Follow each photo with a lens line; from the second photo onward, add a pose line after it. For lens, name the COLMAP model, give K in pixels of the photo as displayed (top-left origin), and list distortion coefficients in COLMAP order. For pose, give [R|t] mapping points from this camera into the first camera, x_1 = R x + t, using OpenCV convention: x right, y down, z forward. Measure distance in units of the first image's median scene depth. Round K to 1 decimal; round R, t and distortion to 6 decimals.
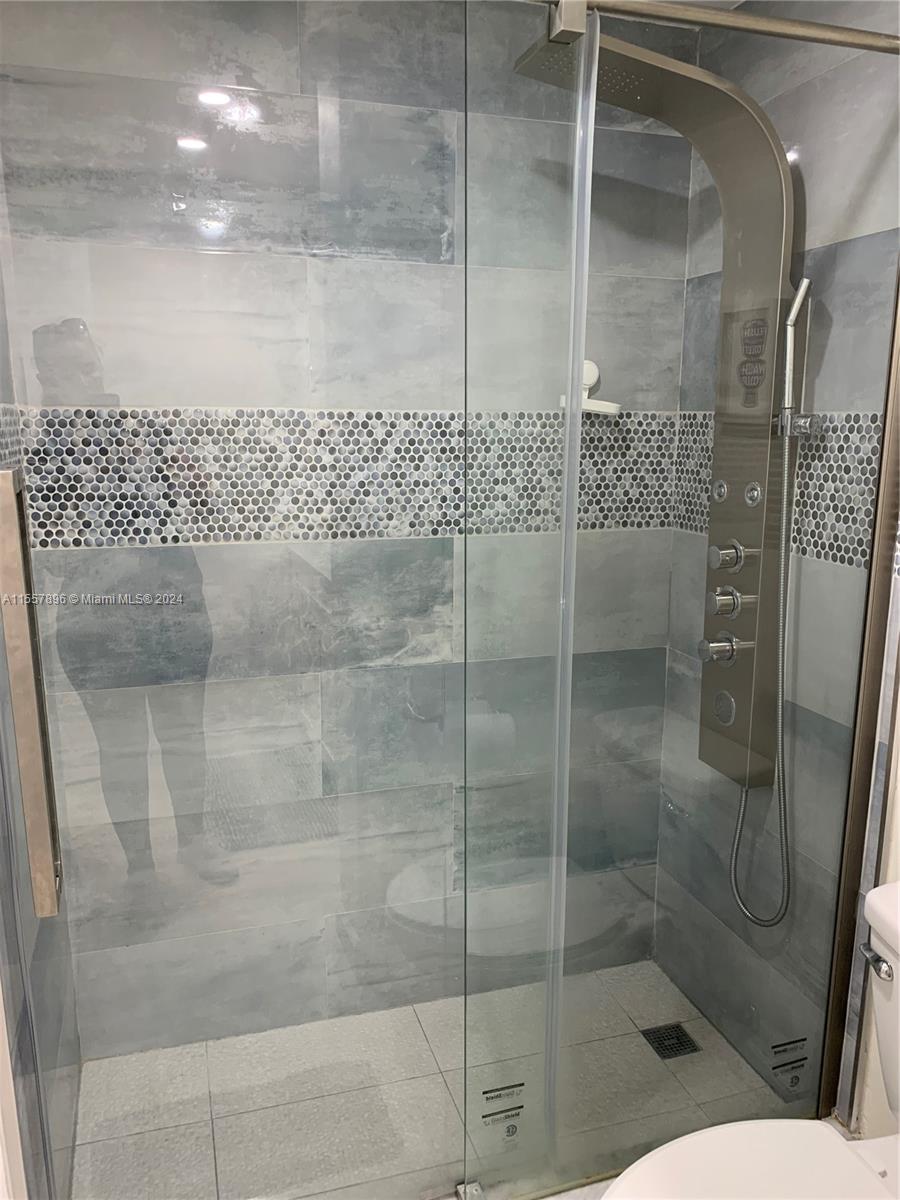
lens RADIAL K [[920.9, 0, 449.6], [0, 920.9, 600.6], [0, 0, 1]] dist [0.053510, -0.034258]
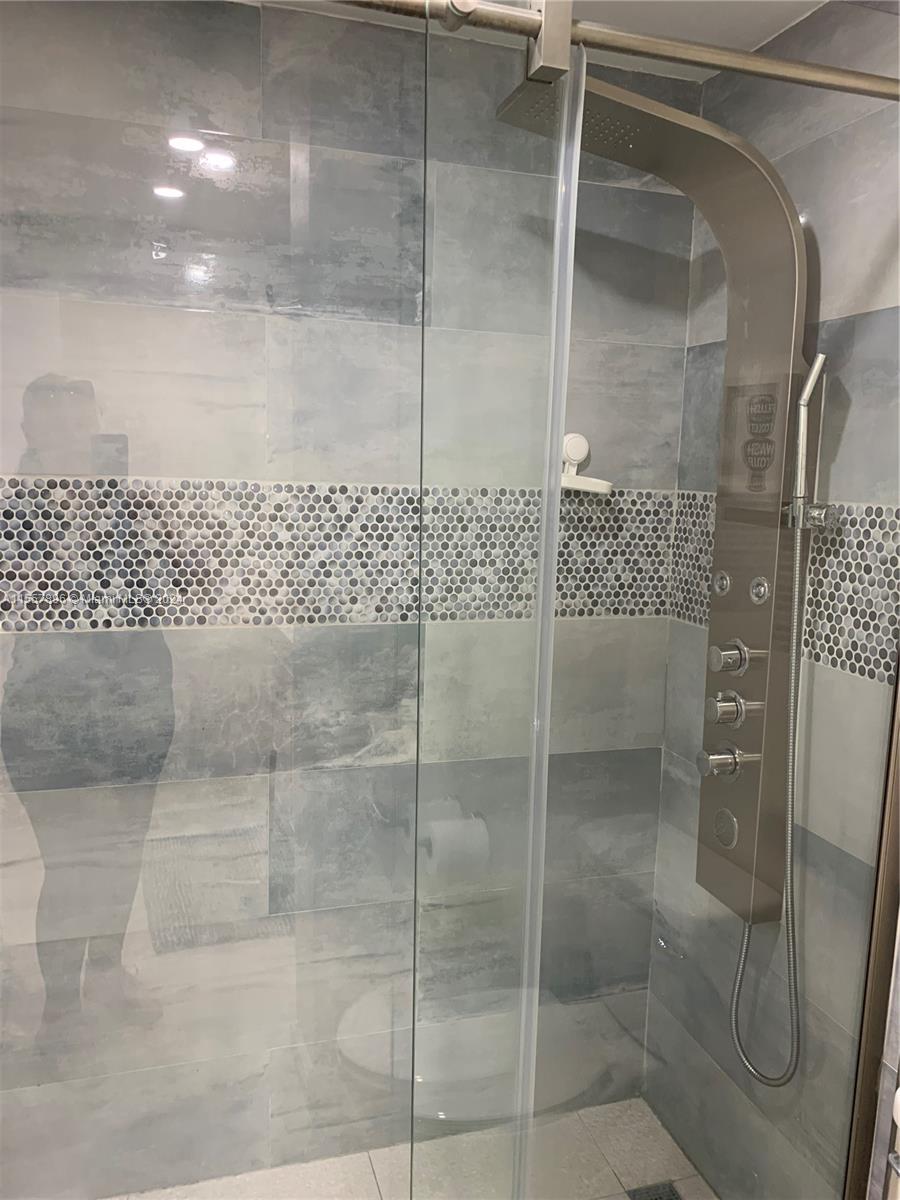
lens RADIAL K [[920.9, 0, 449.5], [0, 920.9, 601.7], [0, 0, 1]] dist [0.053510, -0.034258]
pose [[0.999734, 0.023061, -0.000759, 0.030329], [-0.023070, 0.998559, -0.048455, -0.050286], [-0.000360, 0.048459, 0.998825, 0.109336]]
